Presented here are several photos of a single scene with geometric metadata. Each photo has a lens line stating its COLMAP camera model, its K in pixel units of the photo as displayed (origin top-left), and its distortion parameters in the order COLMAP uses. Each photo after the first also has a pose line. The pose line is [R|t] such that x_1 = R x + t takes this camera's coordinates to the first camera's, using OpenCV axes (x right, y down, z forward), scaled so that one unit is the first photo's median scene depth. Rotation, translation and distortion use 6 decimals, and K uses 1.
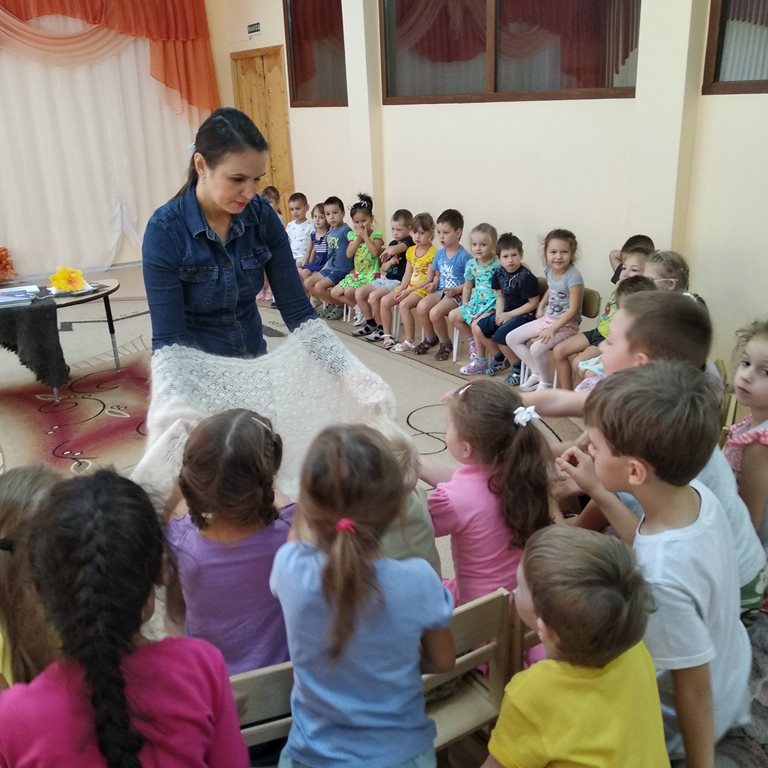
lens RADIAL K [[796.6, 0, 384.0], [0, 796.6, 384.0], [0, 0, 1]] dist [0.079370, -0.107565]
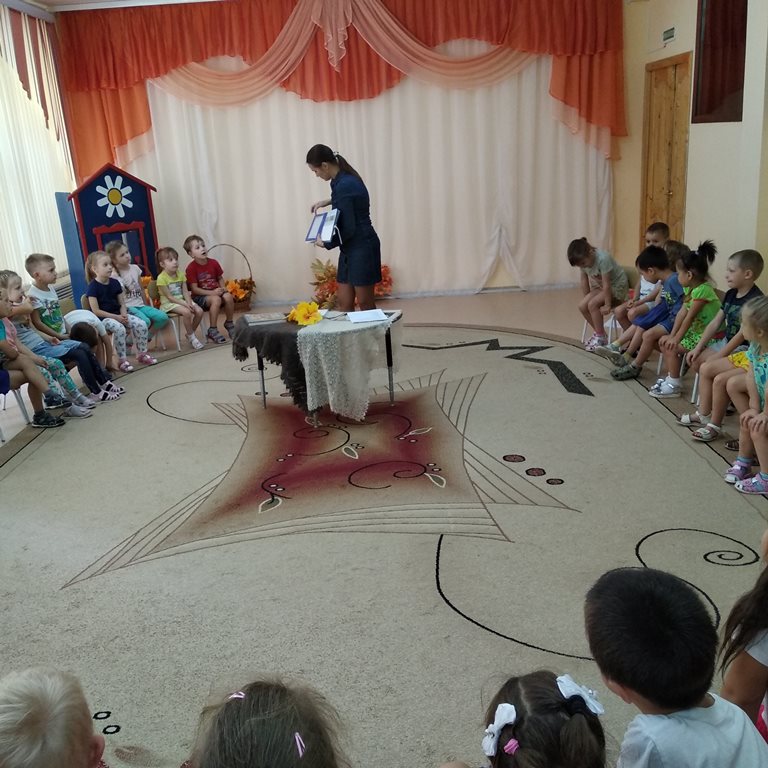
lens RADIAL K [[799.4, 0, 381.3], [0, 799.4, 385.0], [0, 0, 1]] dist [0.090787, -0.146099]
pose [[0.827495, 0.154097, -0.539913, 0.116248], [-0.162430, 0.986184, 0.032519, -0.045998], [0.537464, 0.060789, 0.841093, 0.120496]]
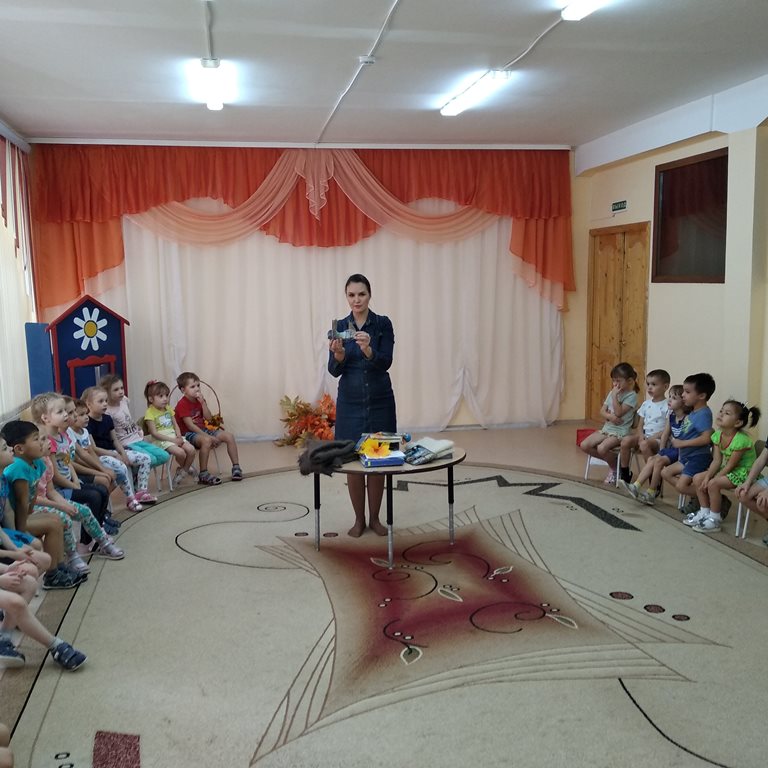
lens RADIAL K [[795.3, 0, 380.4], [0, 795.3, 384.9], [0, 0, 1]] dist [0.114334, -0.210300]
pose [[0.922718, 0.075424, -0.378024, -0.043187], [-0.148925, 0.974279, -0.169120, -0.017573], [0.355545, 0.212347, 0.910218, 0.046181]]
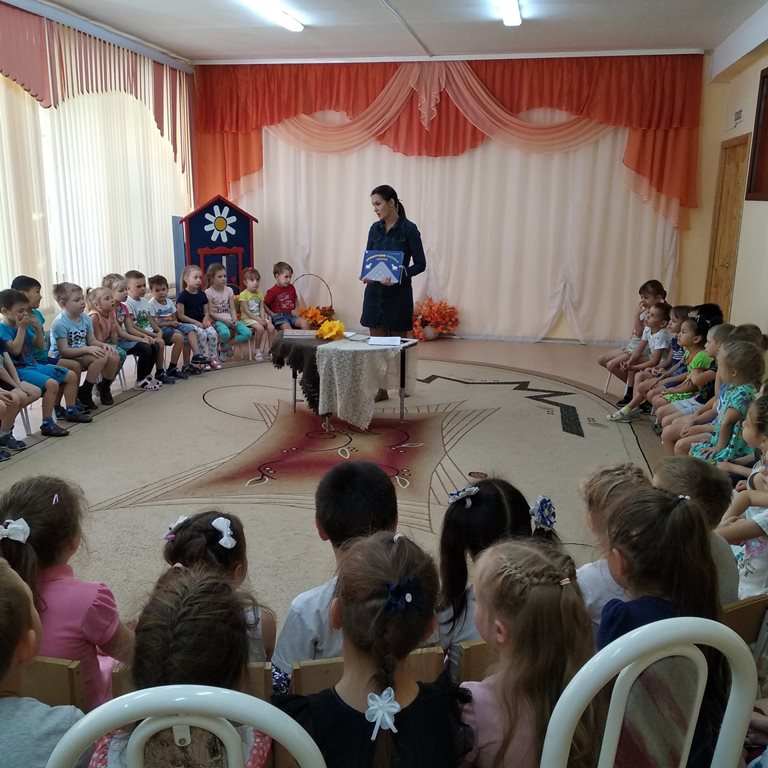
lens RADIAL K [[799.4, 0, 381.3], [0, 799.4, 385.0], [0, 0, 1]] dist [0.090787, -0.146099]
pose [[0.704111, 0.213247, -0.677314, 0.248225], [-0.279001, 0.960212, 0.012276, -0.046961], [0.652983, 0.180328, 0.735592, 0.116425]]
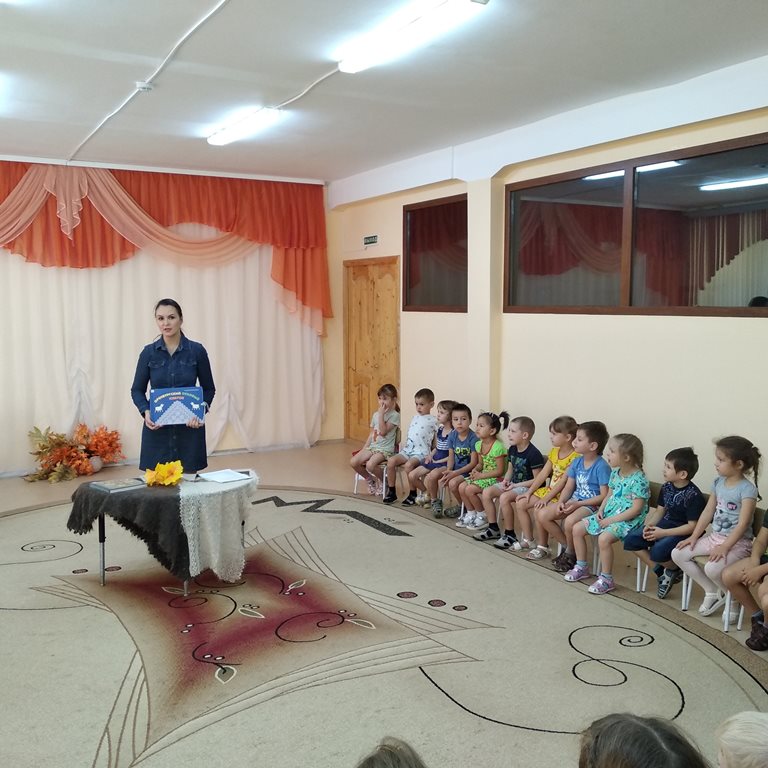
lens RADIAL K [[799.4, 0, 381.3], [0, 799.4, 385.0], [0, 0, 1]] dist [0.090787, -0.146099]
pose [[0.997236, 0.044713, -0.059344, -0.077329], [-0.057410, 0.970691, -0.233373, -0.006585], [0.047170, 0.236135, 0.970575, 0.012516]]
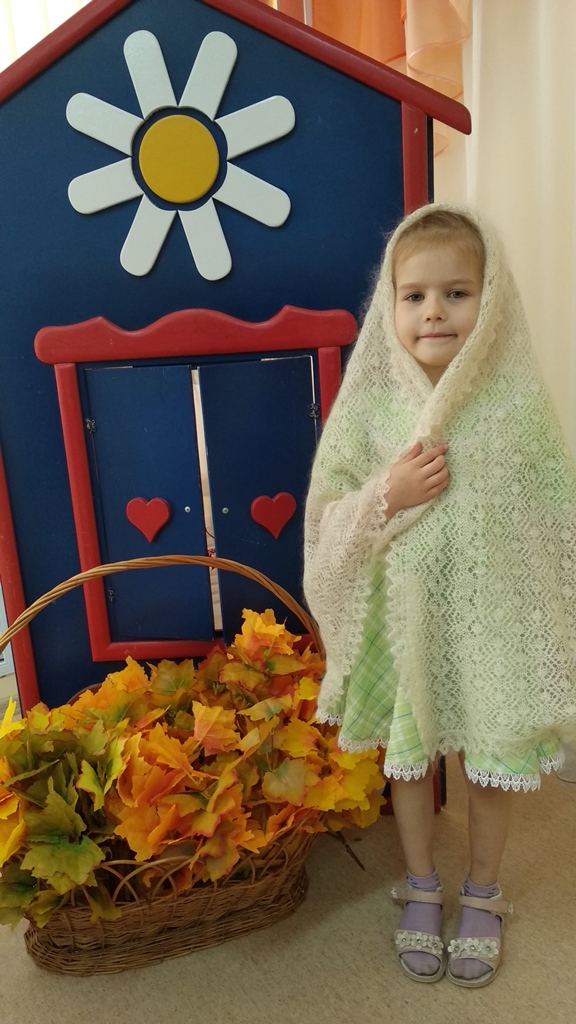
lens RADIAL K [[804.4, 0, 288.0], [0, 804.4, 512.0], [0, 0, 1]] dist [0.041859, -0.005610]
pose [[0.000767, 0.270406, -0.962746, -0.500209], [-0.276125, 0.925374, 0.259689, -0.163259], [0.961121, 0.265639, 0.075376, 0.759764]]
